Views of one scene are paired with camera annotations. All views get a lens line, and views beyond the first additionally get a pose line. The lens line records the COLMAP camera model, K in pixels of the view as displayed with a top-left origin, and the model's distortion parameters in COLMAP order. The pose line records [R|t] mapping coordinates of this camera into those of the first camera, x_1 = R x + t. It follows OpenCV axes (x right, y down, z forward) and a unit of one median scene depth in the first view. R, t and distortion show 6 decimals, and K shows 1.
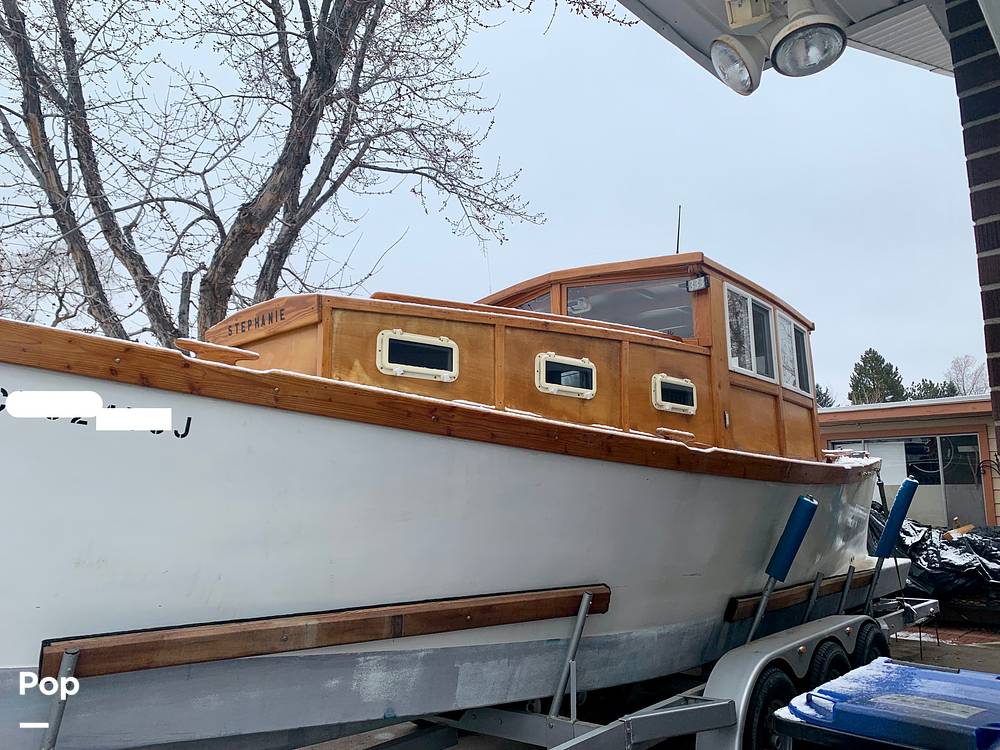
lens RADIAL K [[755.4, 0, 505.0], [0, 755.4, 383.1], [0, 0, 1]] dist [0.039412, -0.043291]
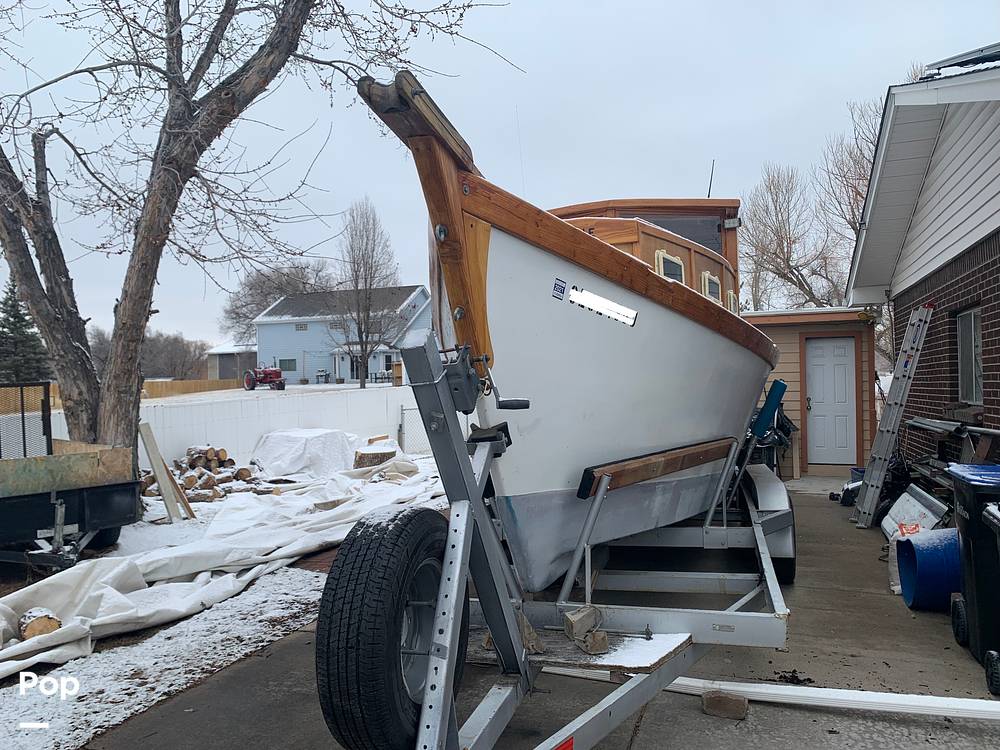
lens RADIAL K [[755.4, 0, 504.5], [0, 755.4, 375.2], [0, 0, 1]] dist [0.039412, -0.043291]
pose [[0.912621, 0.006024, 0.408763, -0.602440], [-0.054551, 0.992744, 0.107163, 0.012041], [-0.405152, -0.120098, 0.906327, -0.081486]]
